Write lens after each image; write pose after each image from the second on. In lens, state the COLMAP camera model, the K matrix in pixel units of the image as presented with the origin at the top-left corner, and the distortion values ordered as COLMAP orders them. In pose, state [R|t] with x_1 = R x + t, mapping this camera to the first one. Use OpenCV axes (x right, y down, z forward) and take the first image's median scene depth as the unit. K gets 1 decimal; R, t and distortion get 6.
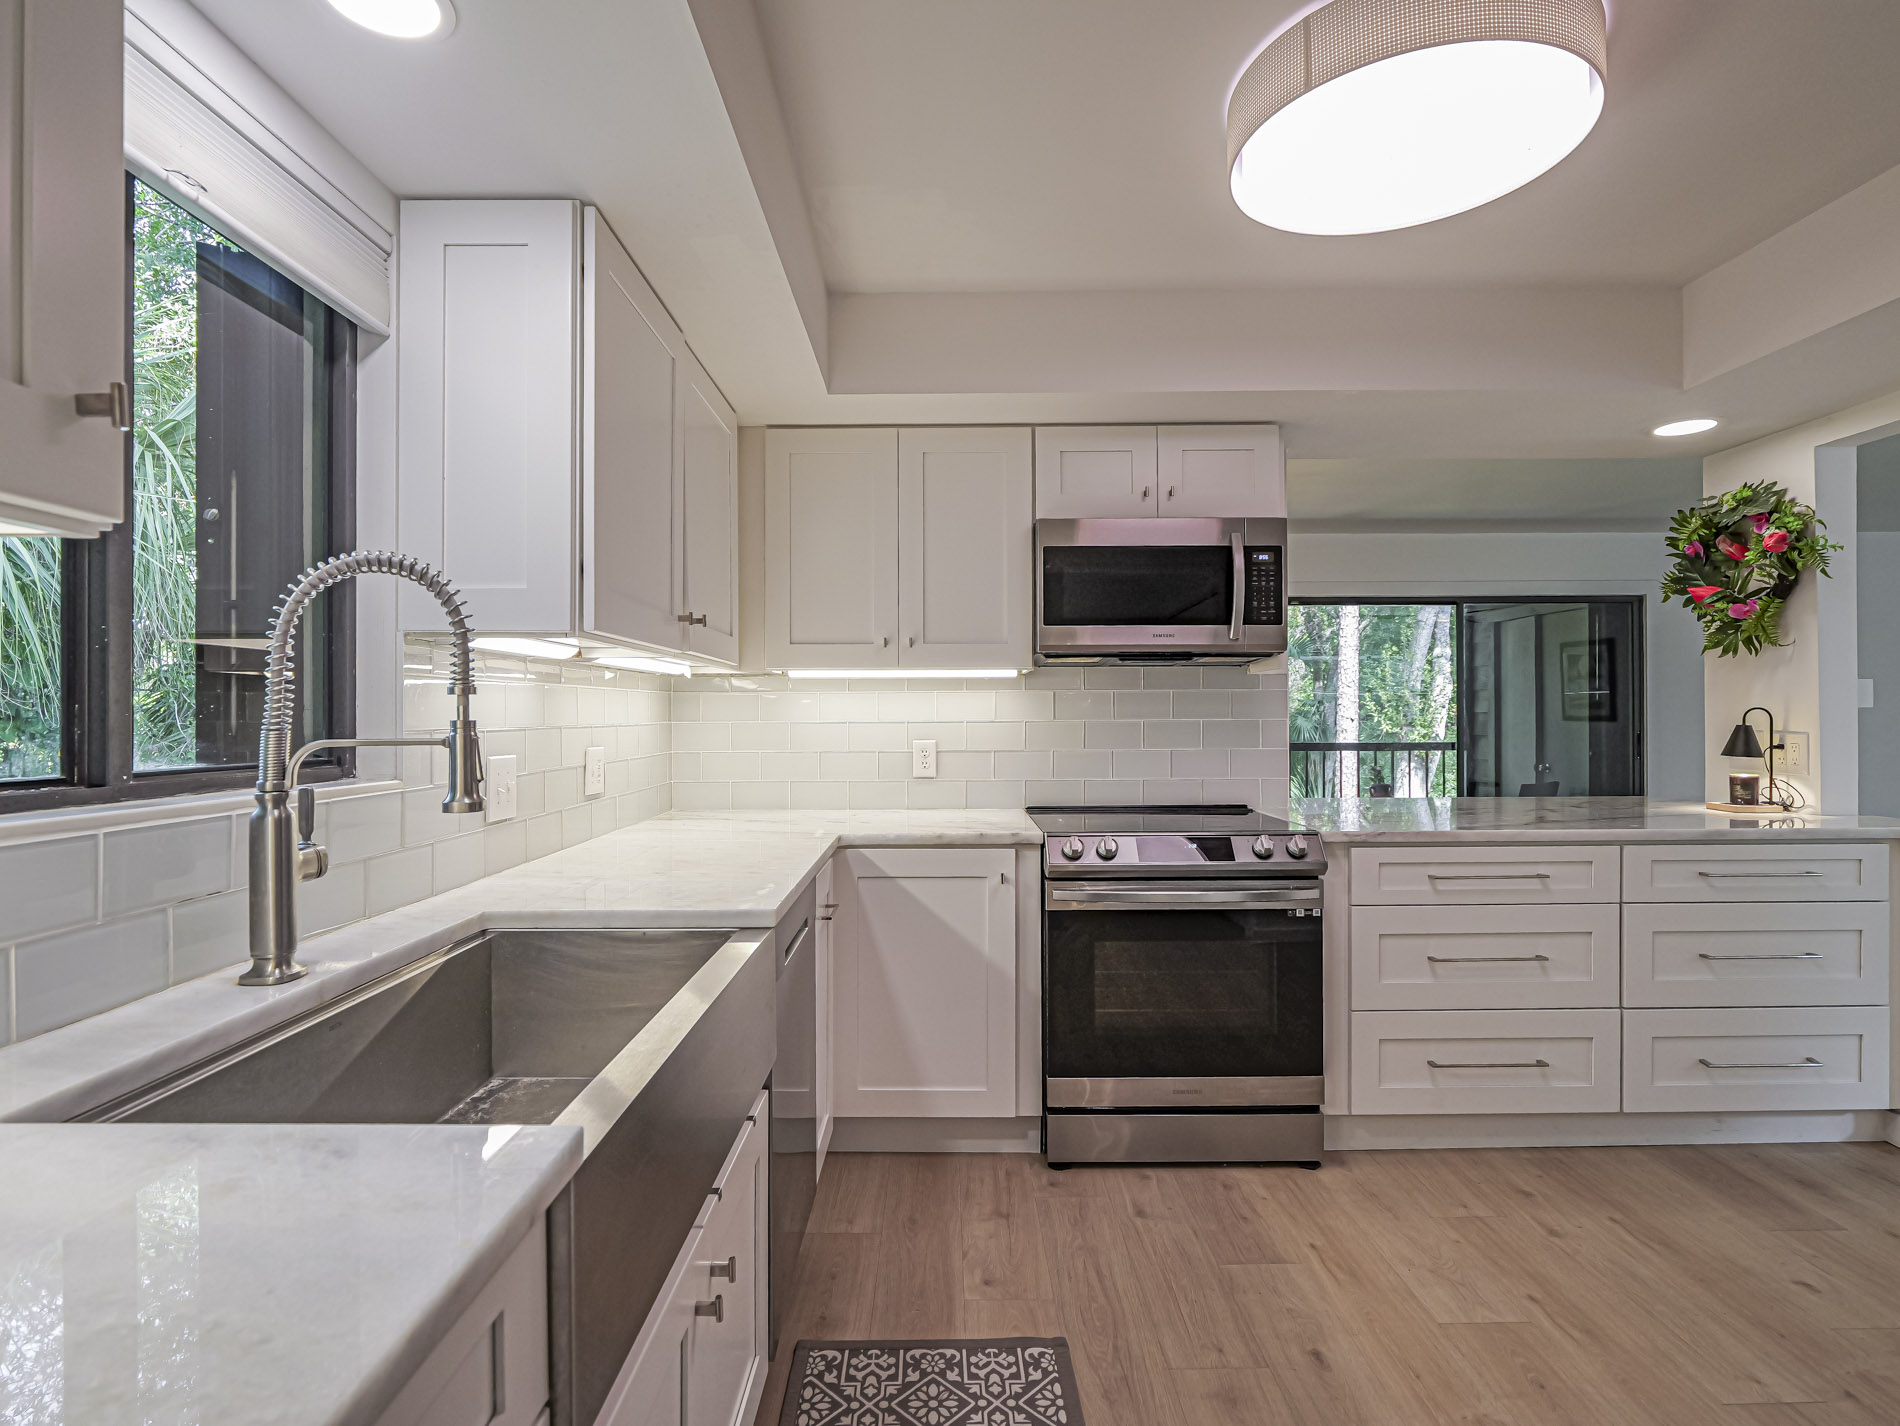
lens RADIAL K [[979.1, 0, 945.9], [0, 979.1, 711.5], [0, 0, 1]] dist [-0.010122, -0.001120]
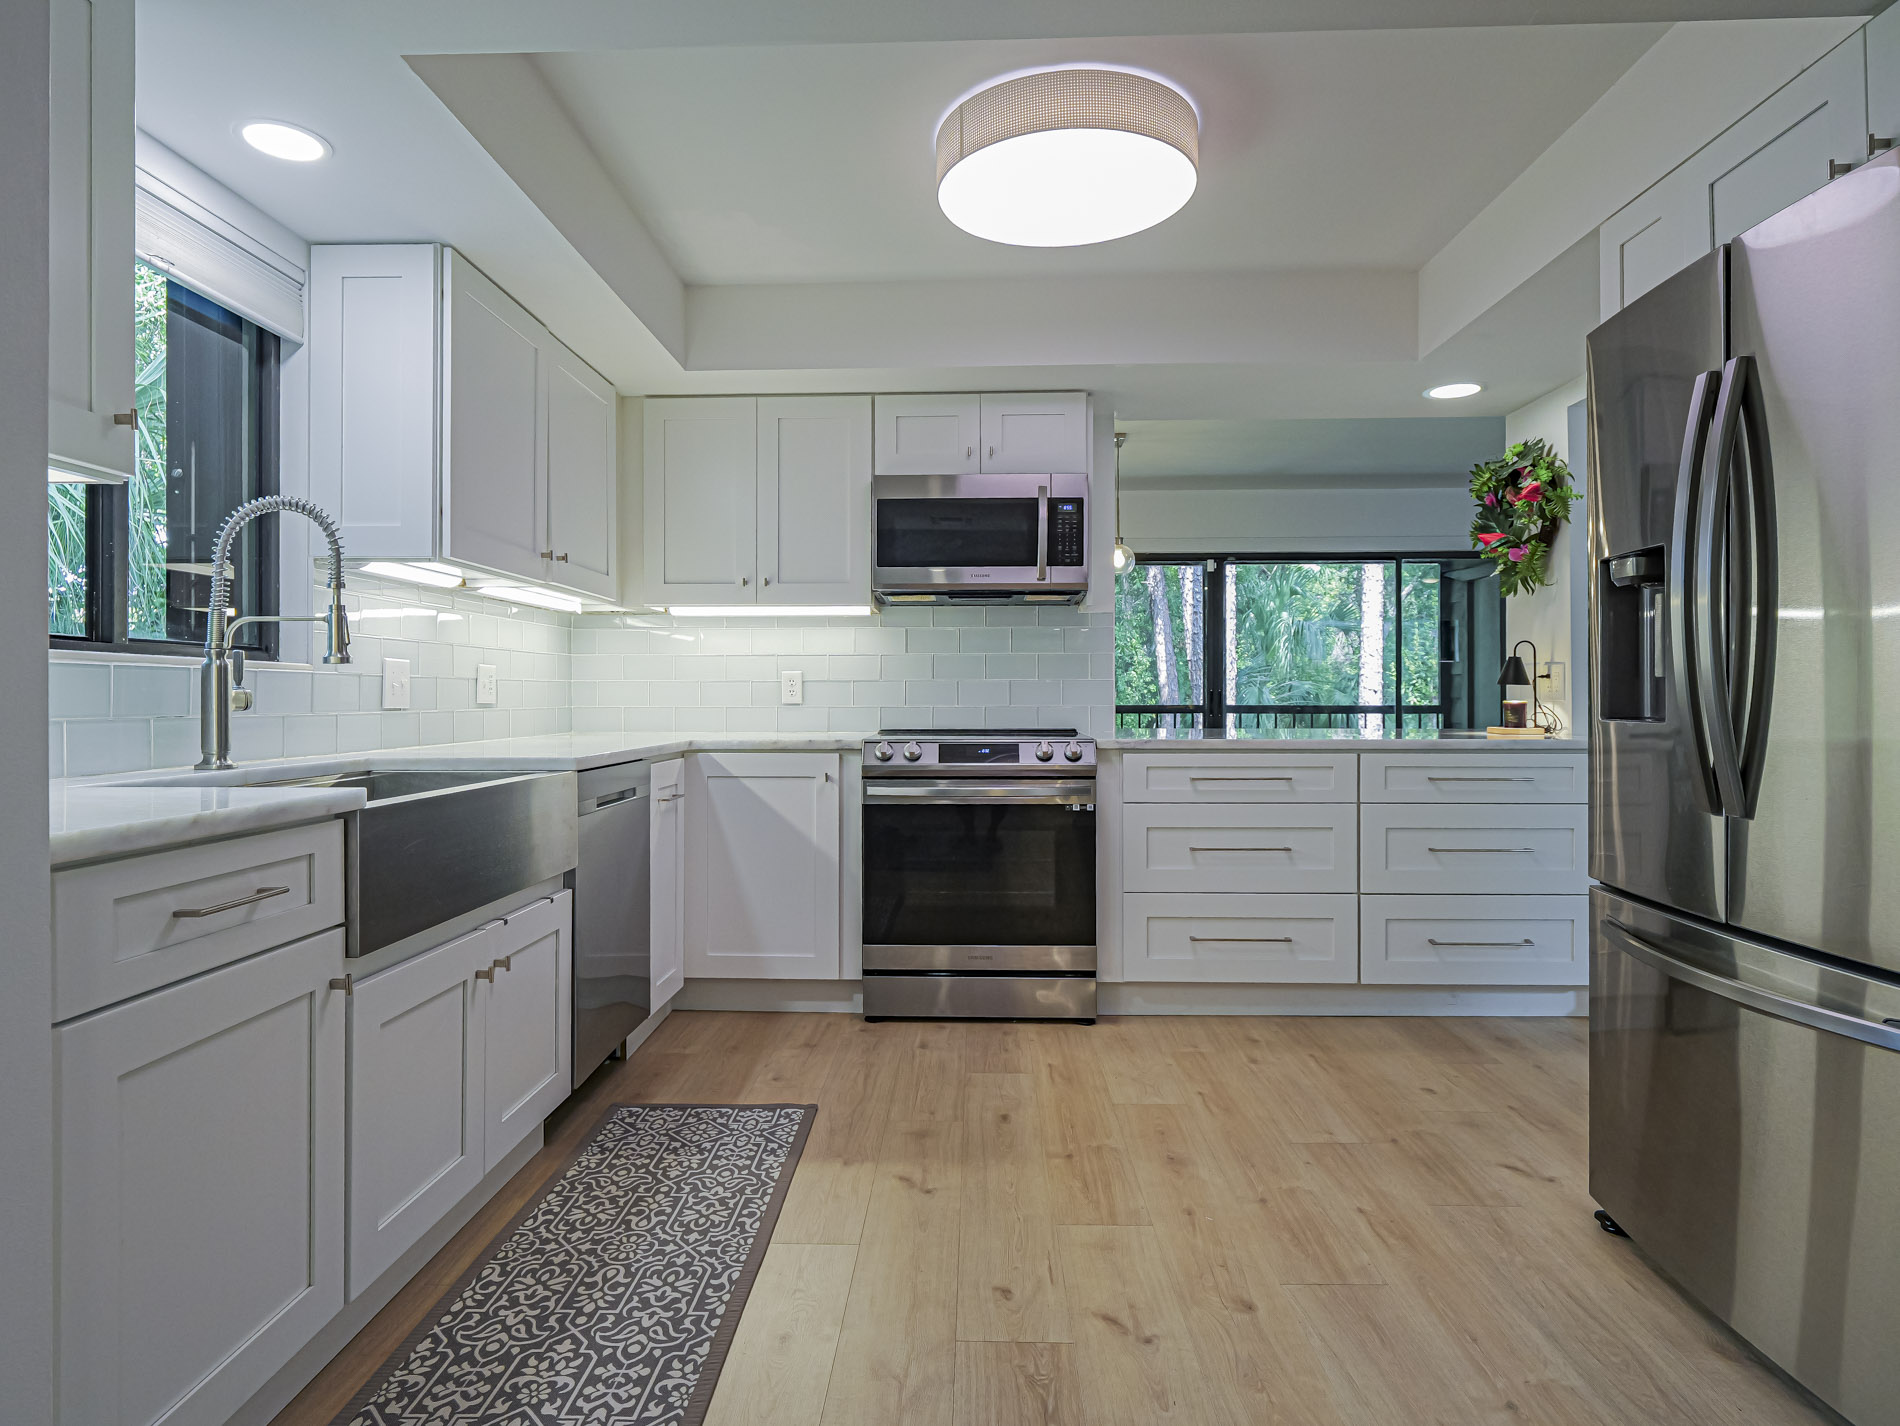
lens RADIAL K [[1095.6, 0, 944.1], [0, 1095.6, 695.3], [0, 0, 1]] dist [-0.002337, -0.001977]
pose [[0.999431, 0.003133, -0.033575, 0.243716], [-0.003067, 0.999993, 0.002044, 0.067148], [0.033582, -0.001940, 0.999434, -0.325632]]
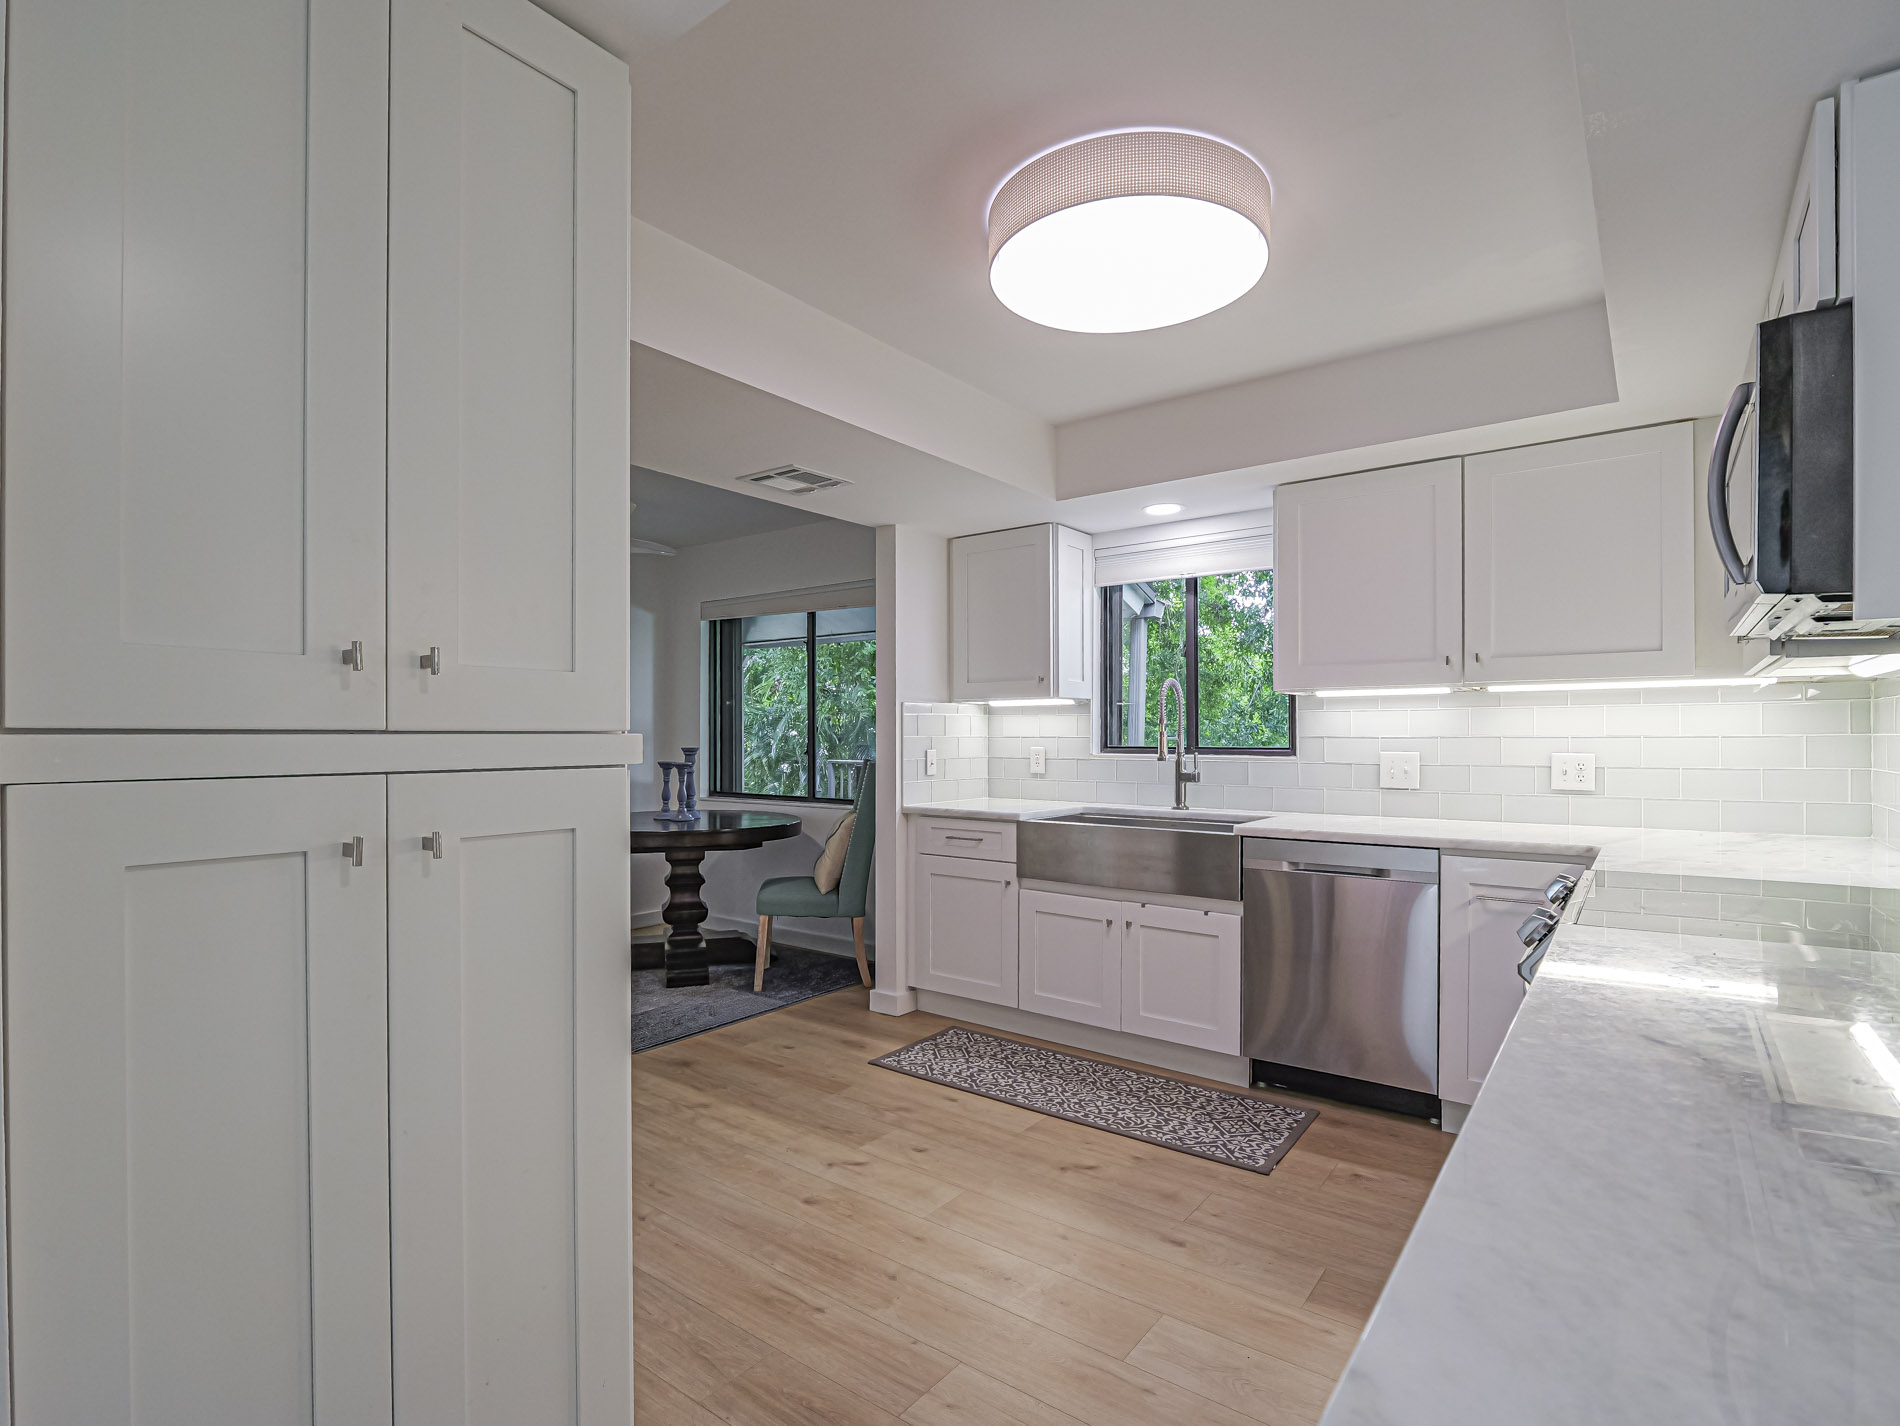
lens RADIAL K [[935.3, 0, 935.7], [0, 935.3, 757.2], [0, 0, 1]] dist [-0.005310, -0.000635]
pose [[-0.615029, 0.023328, -0.788159, 1.048414], [0.006980, 0.999684, 0.024142, 0.007428], [0.788474, 0.009346, -0.614997, 1.038701]]
